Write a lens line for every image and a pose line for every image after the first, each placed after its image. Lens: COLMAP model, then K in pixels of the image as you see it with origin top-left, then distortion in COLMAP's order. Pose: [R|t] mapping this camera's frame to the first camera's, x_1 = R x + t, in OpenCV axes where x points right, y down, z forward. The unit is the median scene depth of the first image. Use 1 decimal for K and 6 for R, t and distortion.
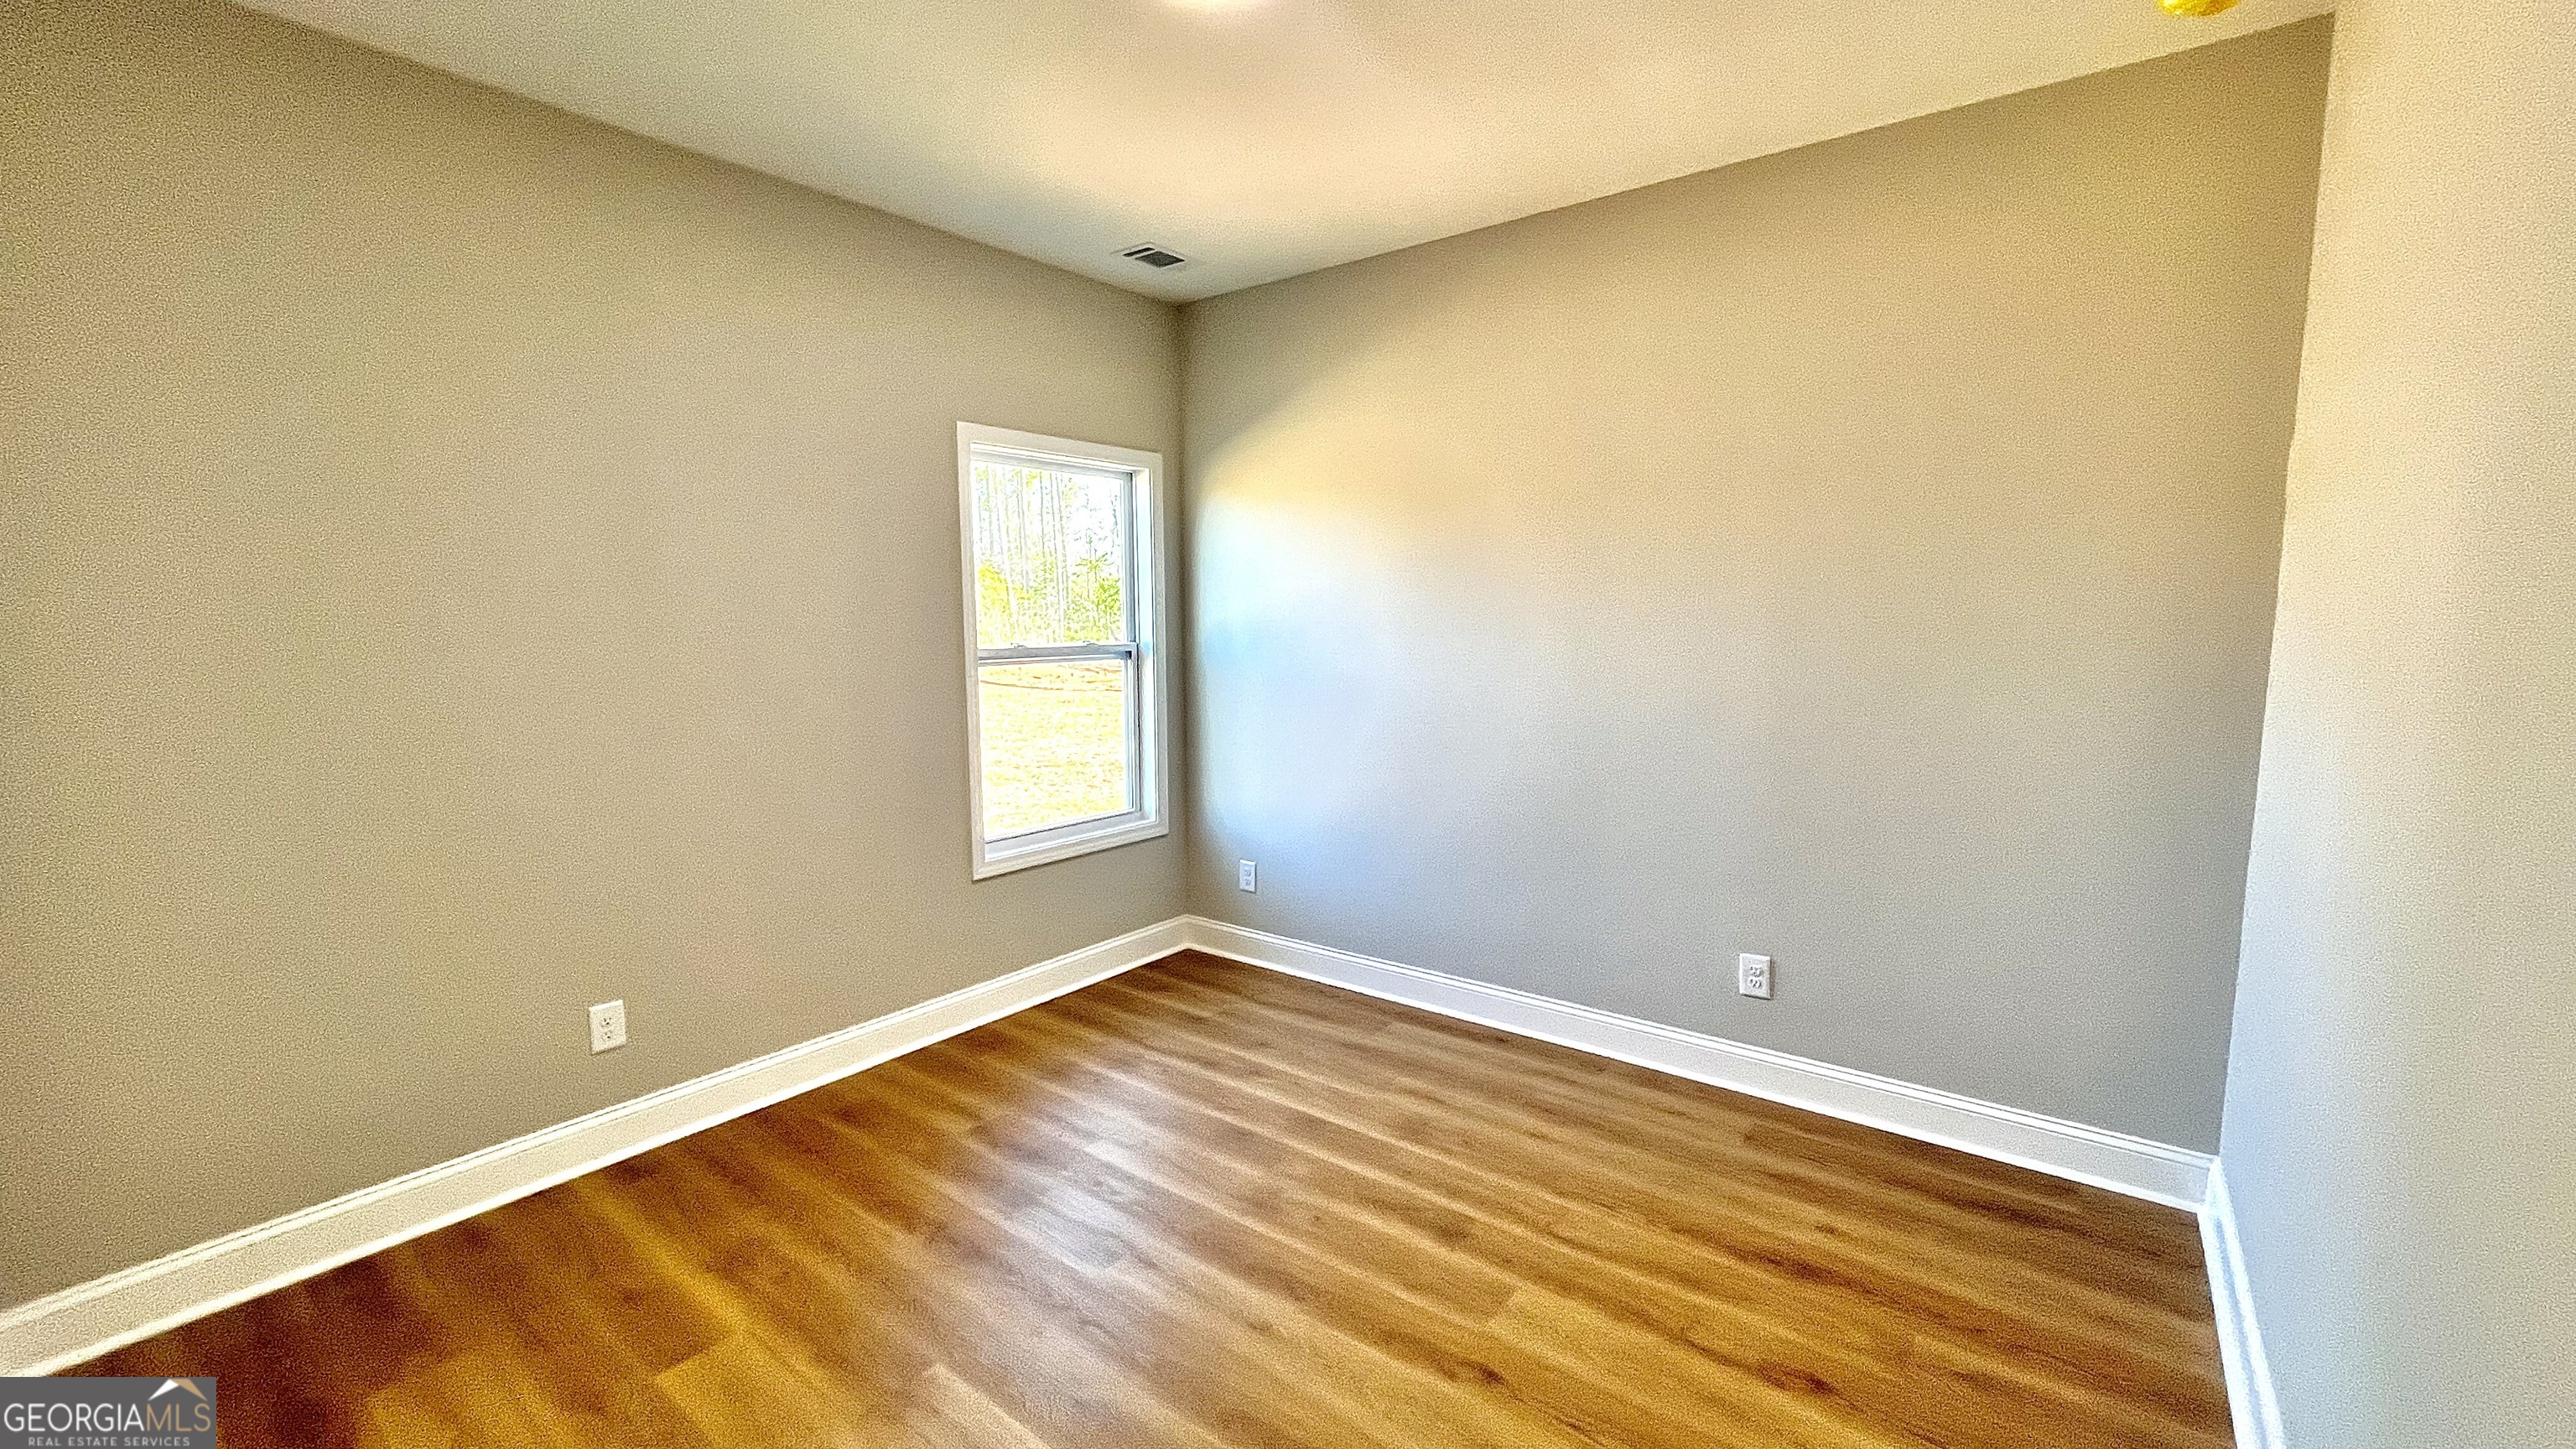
lens RADIAL K [[1039.5, 0, 1283.3], [0, 1039.5, 723.0], [0, 0, 1]] dist [-0.000923, -0.000889]
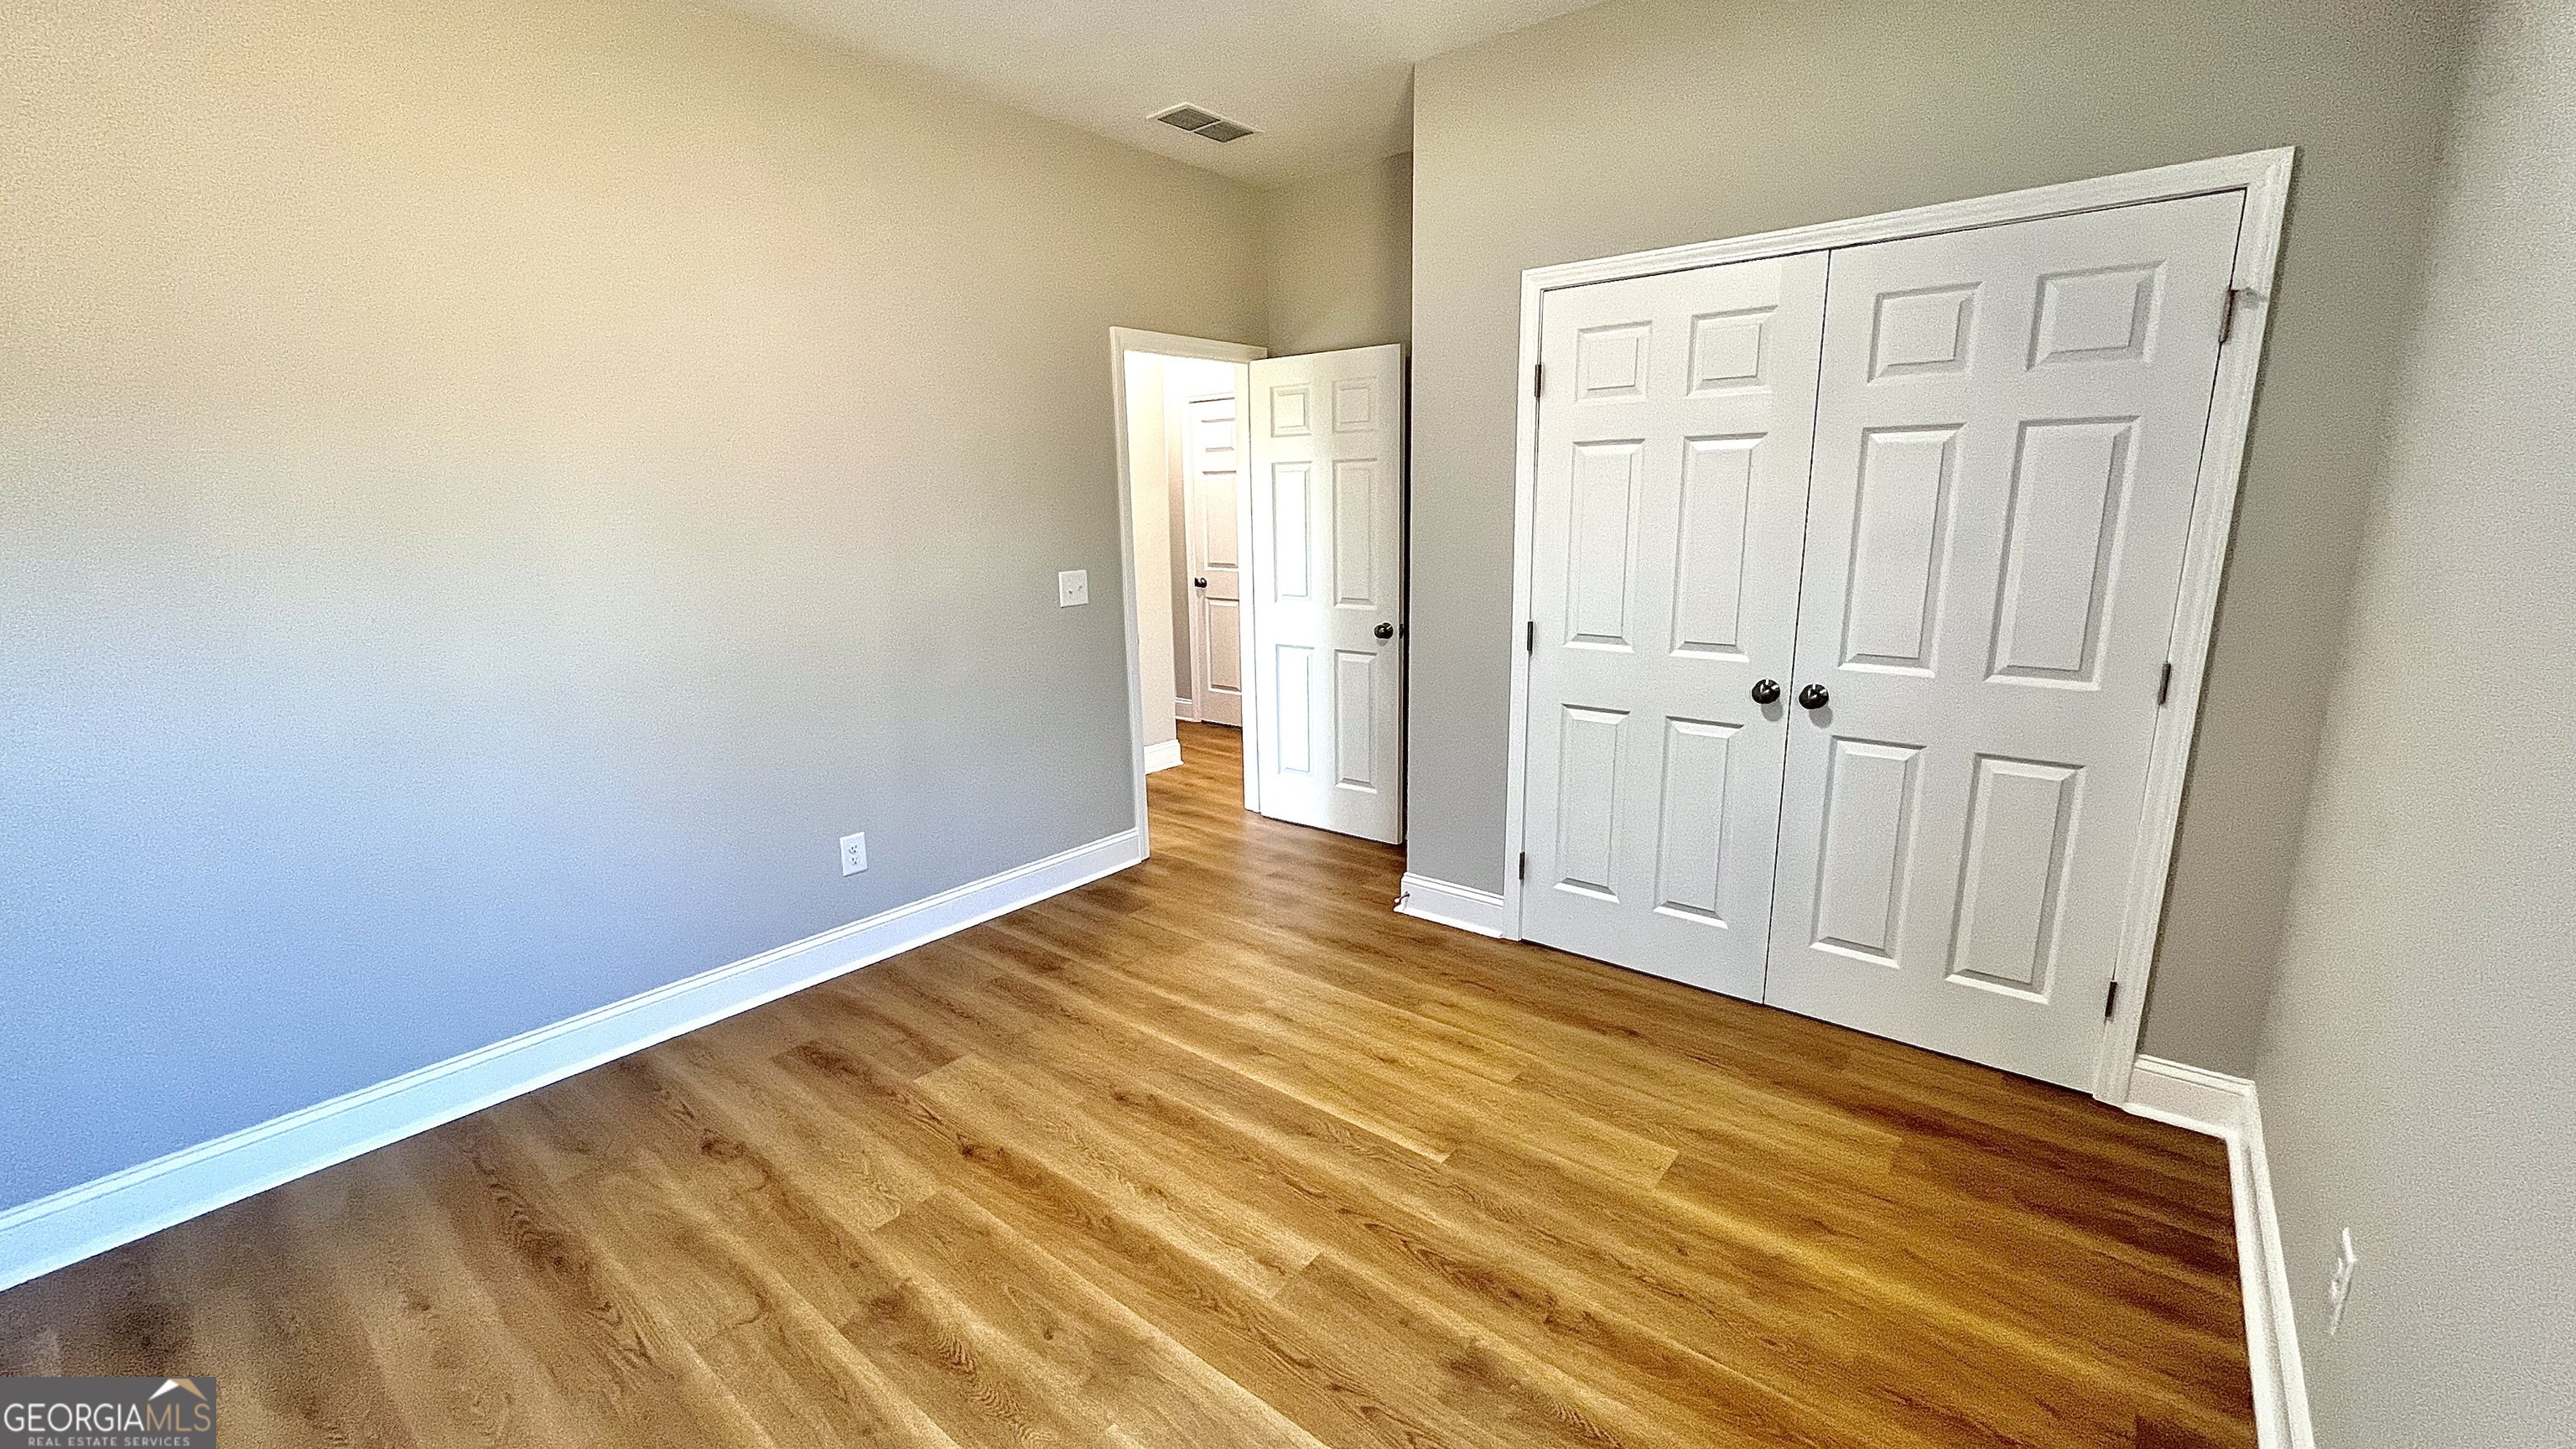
lens RADIAL K [[1039.5, 0, 1292.1], [0, 1039.5, 734.6], [0, 0, 1]] dist [-0.000923, -0.000889]
pose [[-0.999500, 0.018556, 0.025615, -0.184991], [0.026104, 0.941251, 0.336698, -0.186941], [-0.017862, 0.337199, -0.941264, 1.713305]]
